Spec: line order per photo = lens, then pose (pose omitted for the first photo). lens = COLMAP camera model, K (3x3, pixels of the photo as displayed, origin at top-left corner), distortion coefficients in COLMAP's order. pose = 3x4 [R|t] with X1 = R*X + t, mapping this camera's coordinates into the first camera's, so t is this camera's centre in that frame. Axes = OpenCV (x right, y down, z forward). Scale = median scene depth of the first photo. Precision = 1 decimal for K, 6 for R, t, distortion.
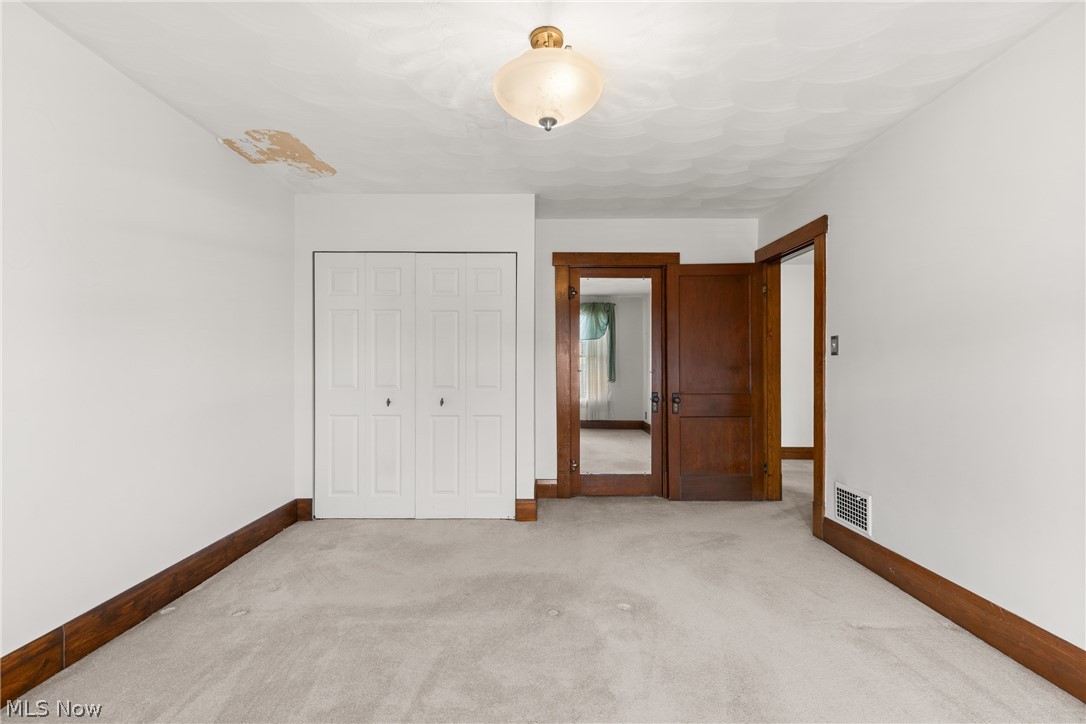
lens RADIAL K [[487.8, 0, 539.6], [0, 487.8, 361.0], [0, 0, 1]] dist [0.003870, 0.001562]
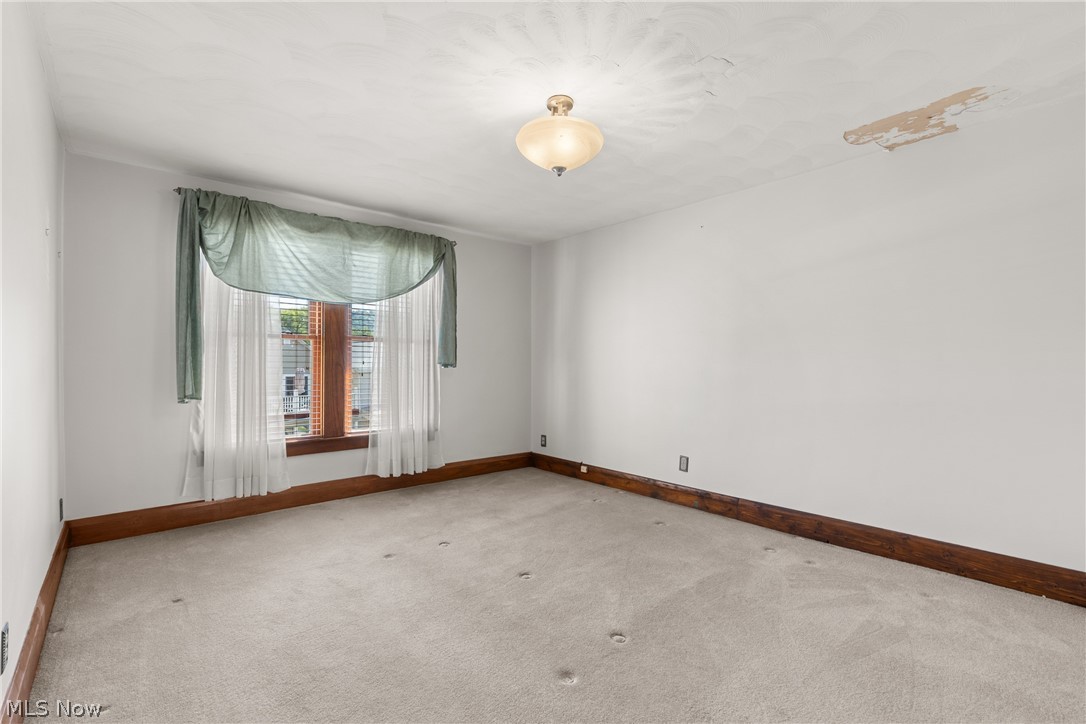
lens RADIAL K [[487.8, 0, 540.9], [0, 487.8, 364.9], [0, 0, 1]] dist [0.003870, 0.001562]
pose [[-0.751251, -0.004228, -0.660003, 0.616155], [0.003241, 0.999944, -0.010094, 0.019544], [0.660008, -0.009722, -0.751195, 1.330077]]
